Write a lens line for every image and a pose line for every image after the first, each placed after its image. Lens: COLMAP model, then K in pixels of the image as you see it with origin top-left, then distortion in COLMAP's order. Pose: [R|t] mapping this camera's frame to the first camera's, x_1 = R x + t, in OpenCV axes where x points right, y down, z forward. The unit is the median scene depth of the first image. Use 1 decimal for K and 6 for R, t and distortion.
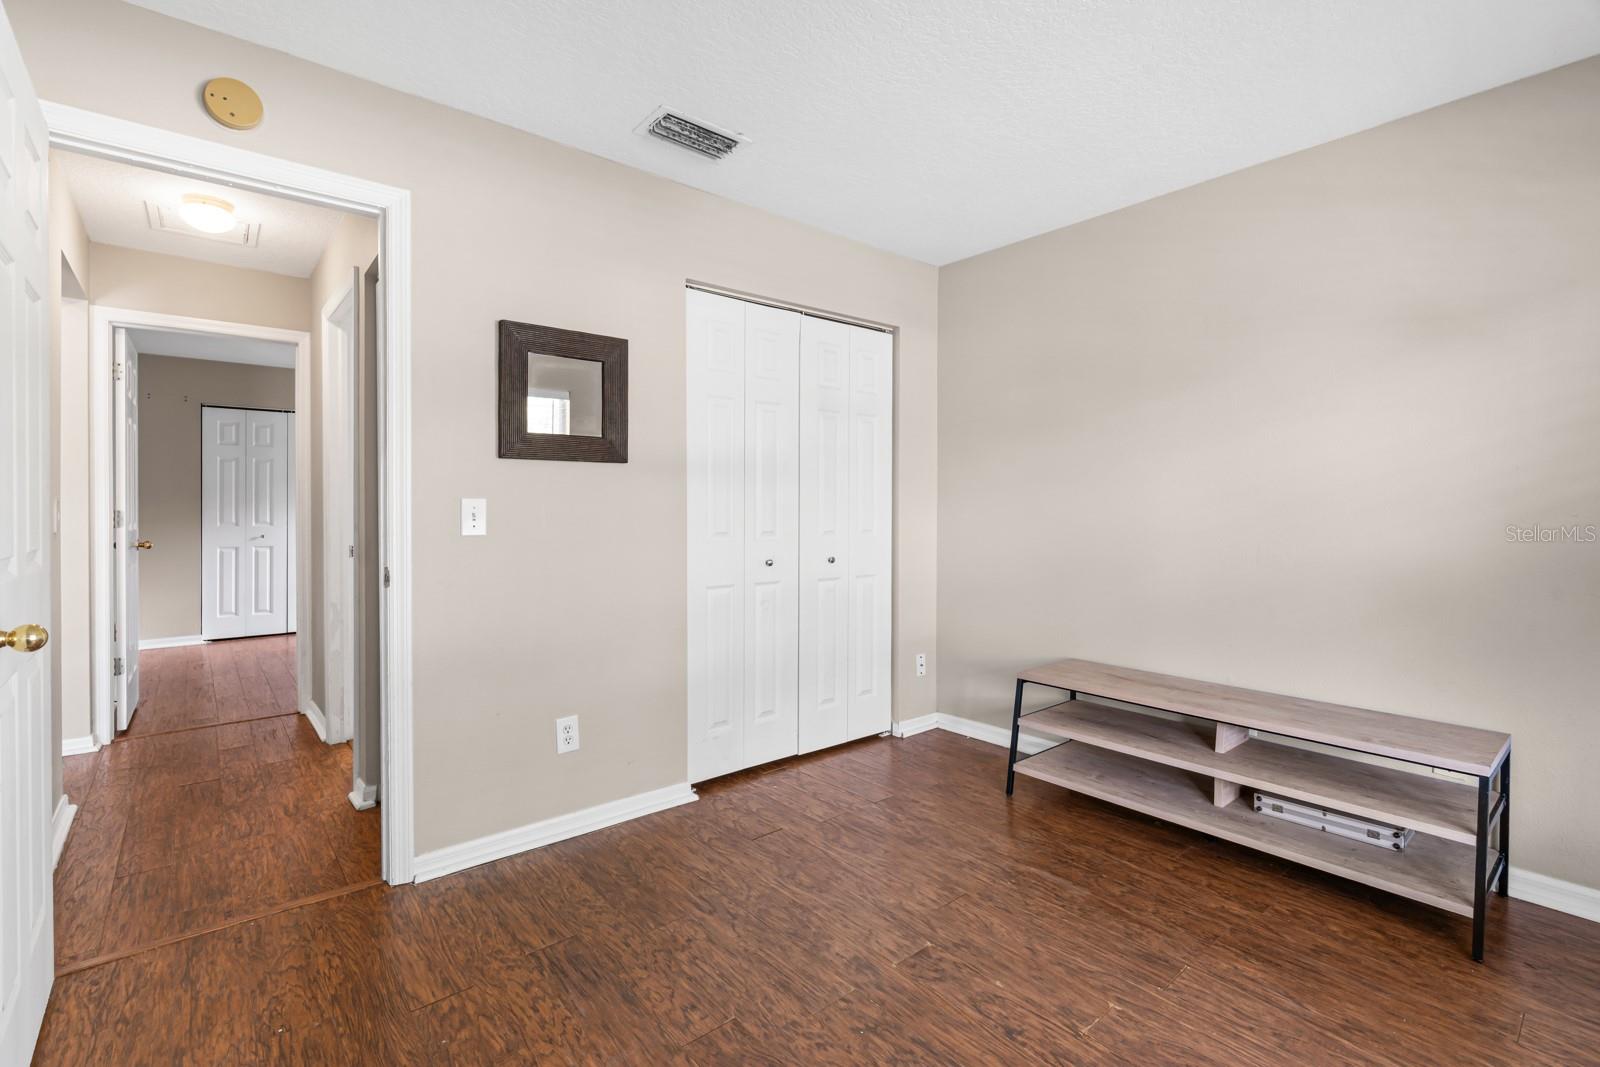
lens RADIAL K [[731.0, 0, 802.4], [0, 731.0, 492.9], [0, 0, 1]] dist [-0.004356, 0.000651]
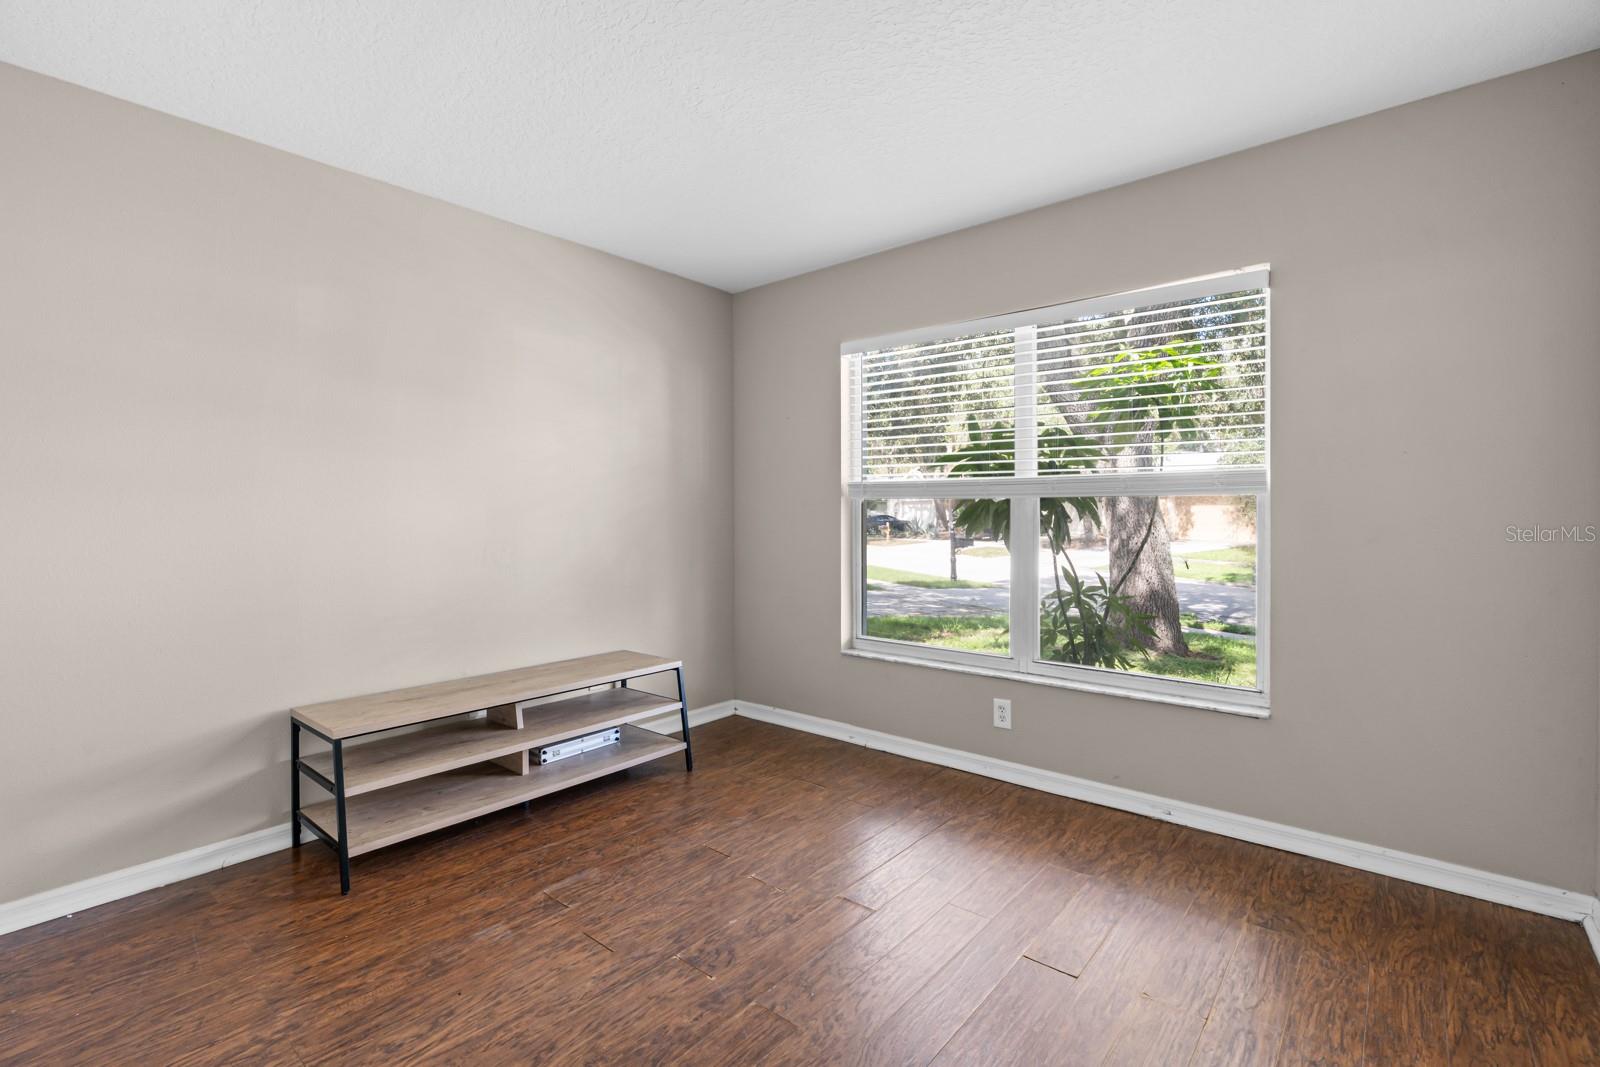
lens RADIAL K [[731.0, 0, 805.0], [0, 731.0, 526.3], [0, 0, 1]] dist [-0.004356, 0.000651]
pose [[-0.173157, -0.021909, 0.984651, -0.681709], [-0.014696, 0.999699, 0.019659, 0.014218], [-0.984785, -0.011066, -0.173427, 0.845602]]
